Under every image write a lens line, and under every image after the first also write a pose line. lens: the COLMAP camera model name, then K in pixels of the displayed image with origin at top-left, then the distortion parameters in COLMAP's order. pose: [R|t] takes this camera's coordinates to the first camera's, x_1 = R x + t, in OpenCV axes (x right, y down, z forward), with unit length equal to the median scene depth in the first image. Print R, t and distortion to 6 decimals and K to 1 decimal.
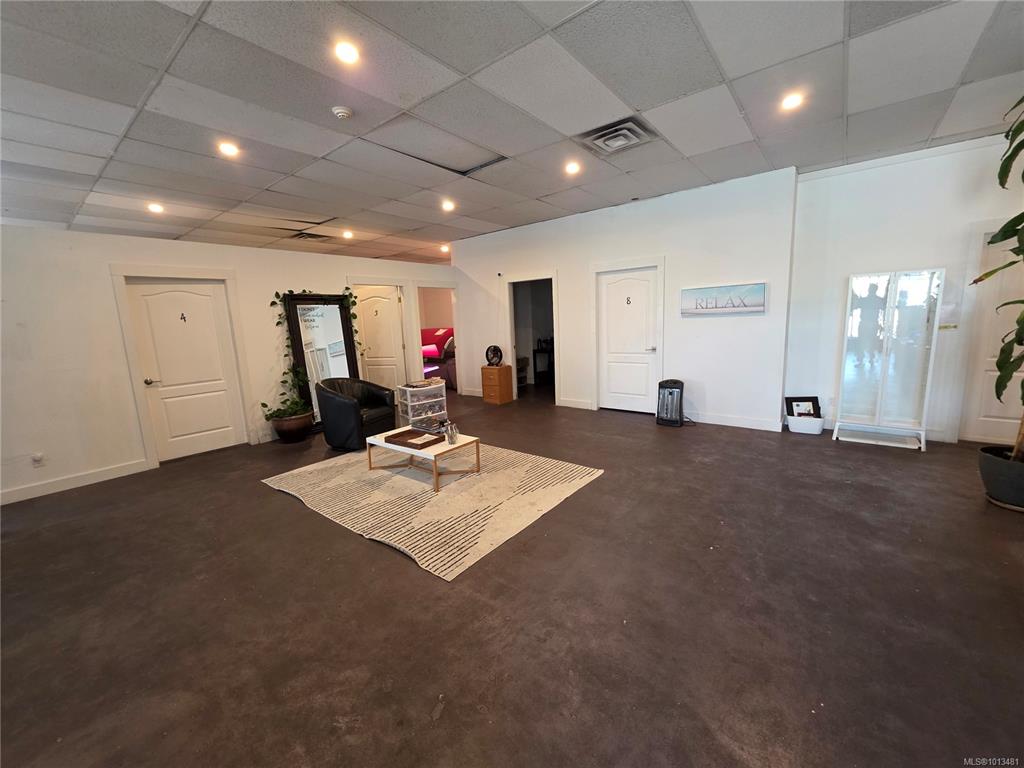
lens RADIAL K [[411.9, 0, 512.0], [0, 411.9, 384.0], [0, 0, 1]] dist [-0.001113, 0.000070]
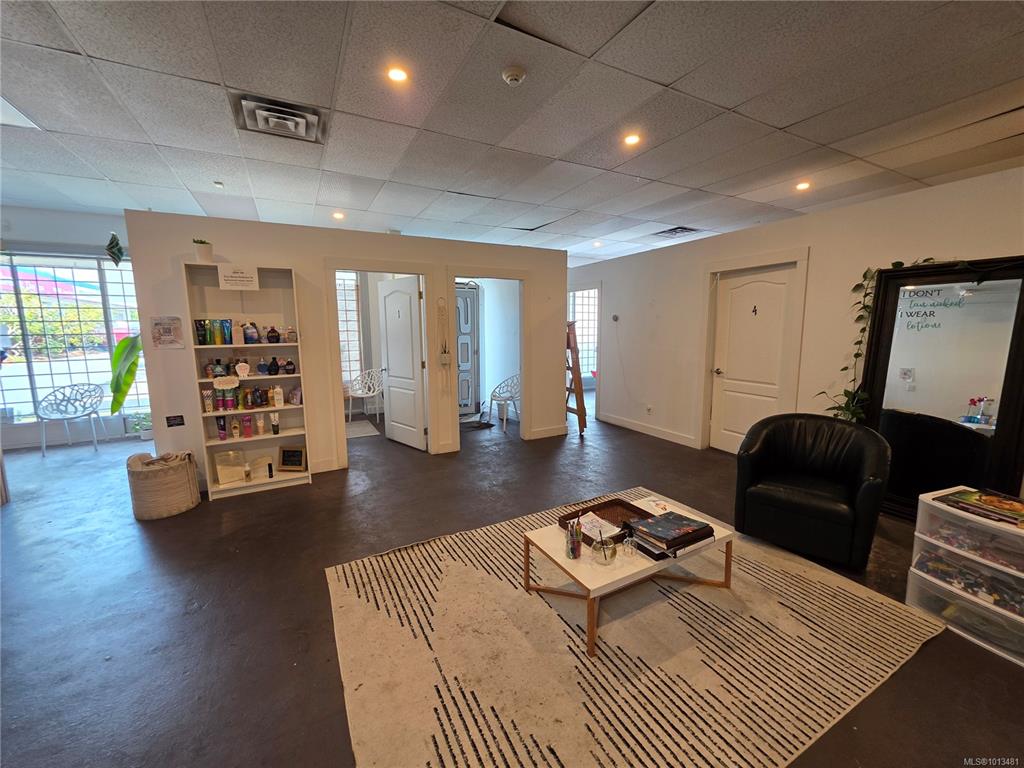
lens RADIAL K [[411.9, 0, 512.0], [0, 411.9, 384.0], [0, 0, 1]] dist [-0.001113, 0.000070]
pose [[-0.402273, 0.169342, -0.899722, 0.342284], [-0.121597, 0.964155, 0.235836, -0.192866], [0.907409, 0.204274, -0.367262, 1.101736]]
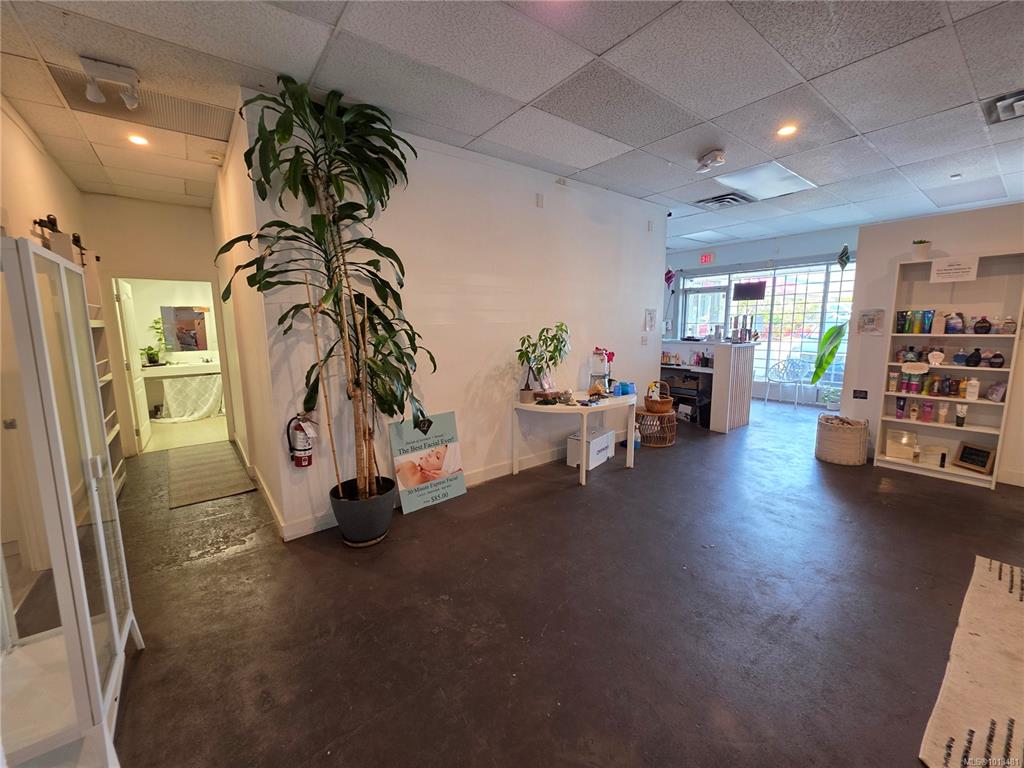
lens RADIAL K [[411.9, 0, 512.0], [0, 411.9, 384.0], [0, 0, 1]] dist [-0.001113, 0.000070]
pose [[-0.969940, 0.017343, 0.242725, 0.493231], [0.089401, 0.953099, 0.289153, -0.247352], [-0.226326, 0.302161, -0.925999, 1.367416]]
